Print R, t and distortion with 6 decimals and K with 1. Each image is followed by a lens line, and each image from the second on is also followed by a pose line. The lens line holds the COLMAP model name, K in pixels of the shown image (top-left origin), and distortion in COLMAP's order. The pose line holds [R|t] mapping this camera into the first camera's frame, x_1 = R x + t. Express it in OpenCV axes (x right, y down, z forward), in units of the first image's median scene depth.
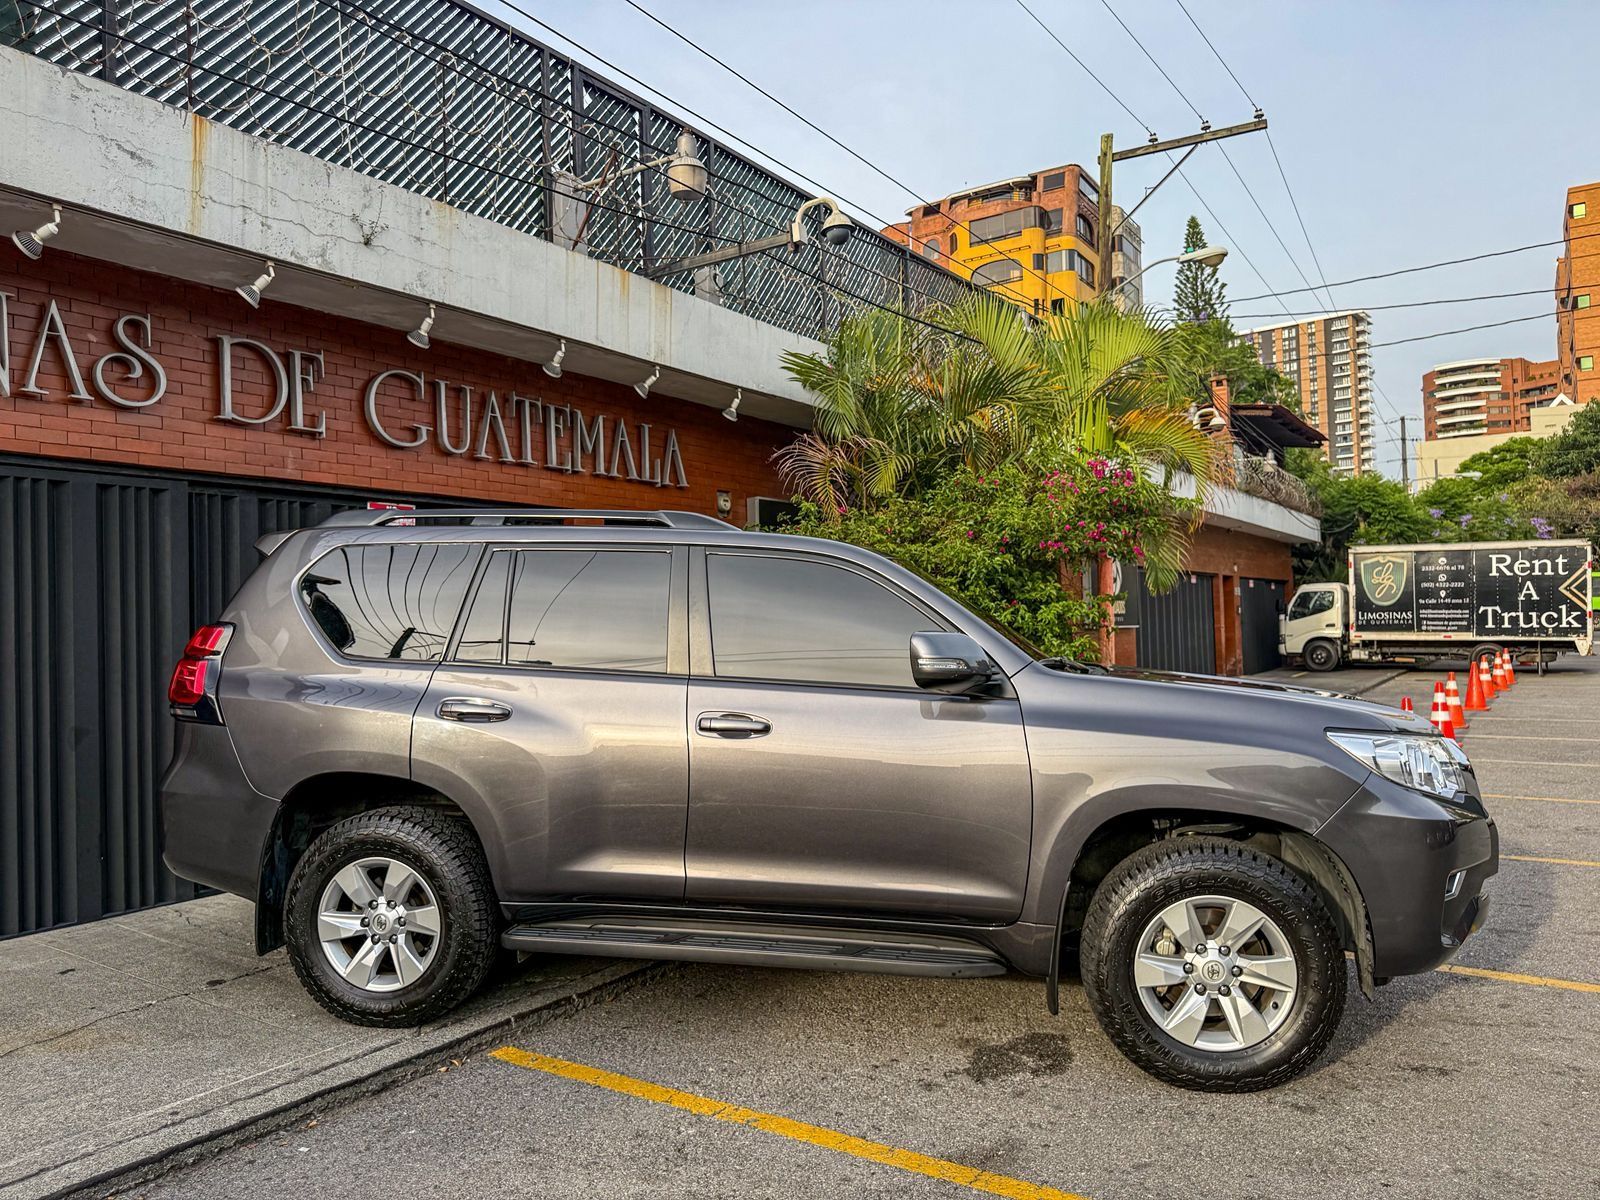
lens RADIAL K [[1145.5, 0, 792.1], [0, 1145.5, 602.6], [0, 0, 1]] dist [0.061777, -0.064913]
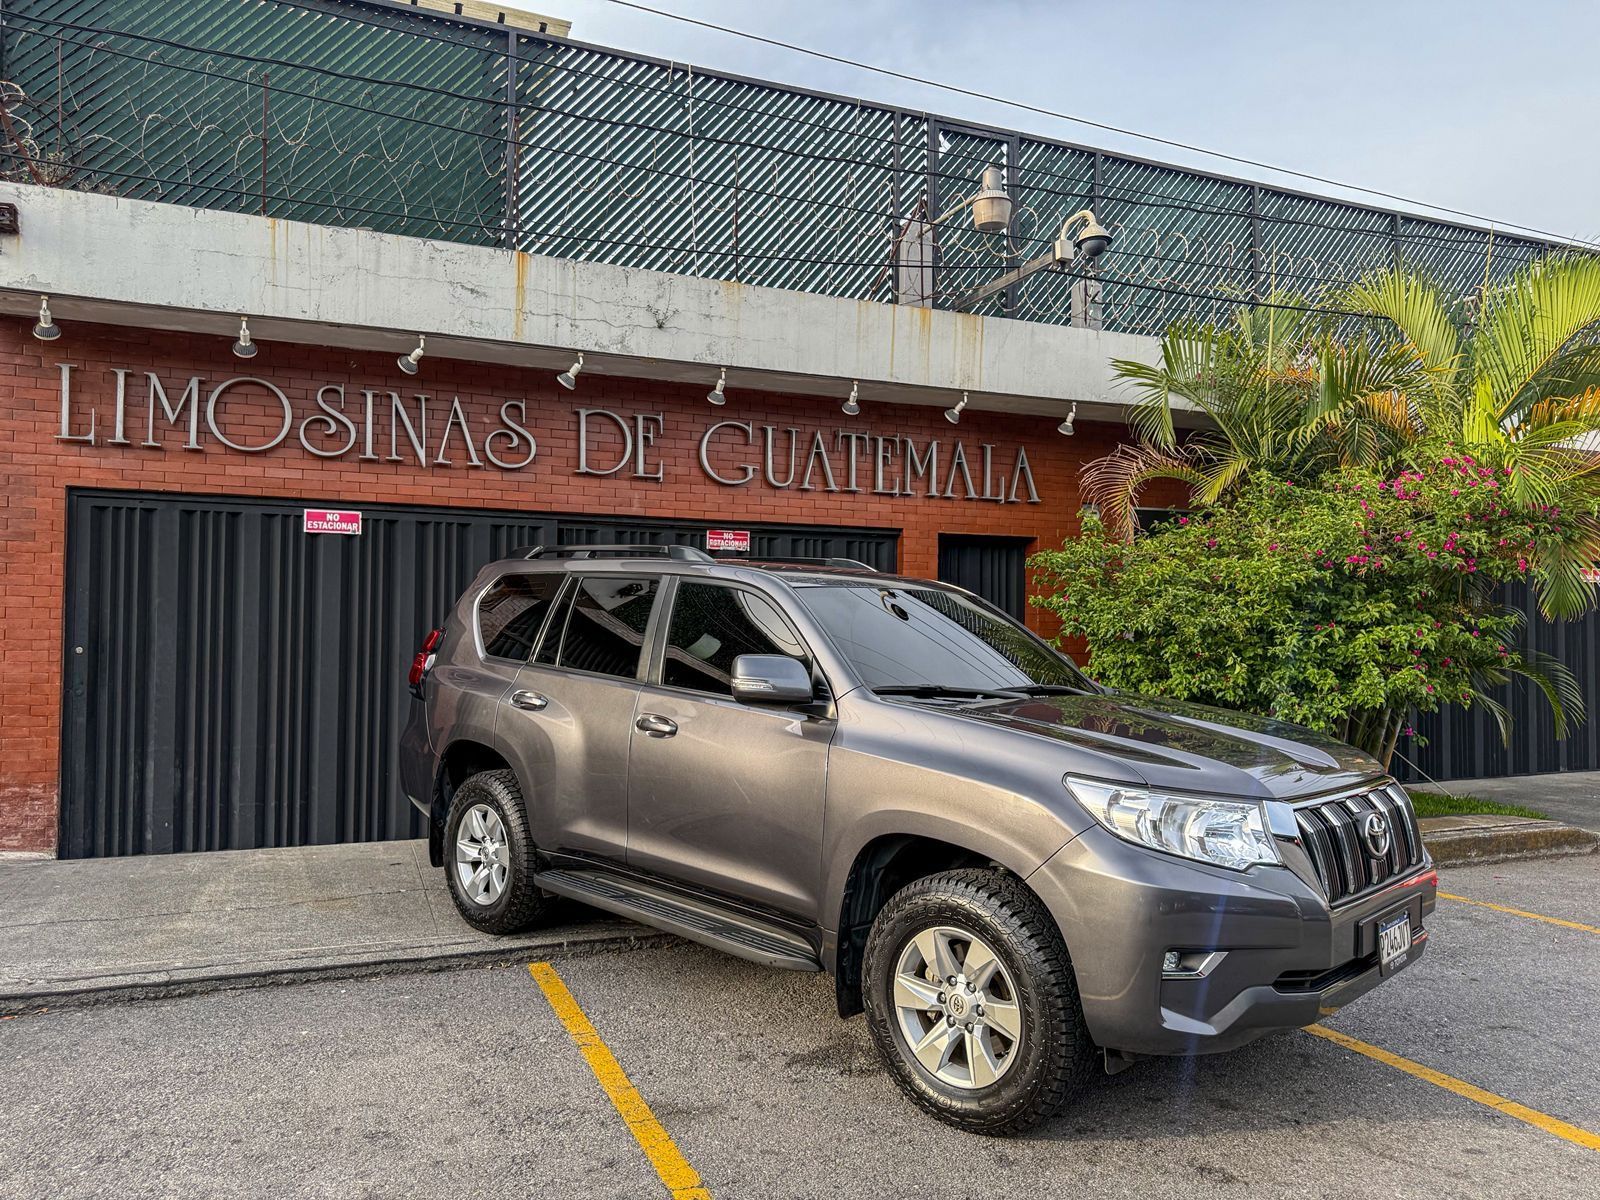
lens RADIAL K [[1145.5, 0, 809.1], [0, 1145.5, 606.2], [0, 0, 1]] dist [0.061777, -0.064913]
pose [[0.833539, 0.016467, -0.552215, 0.487090], [-0.016387, 0.999853, 0.005081, -0.017873], [0.552217, 0.004814, 0.833686, 0.058228]]
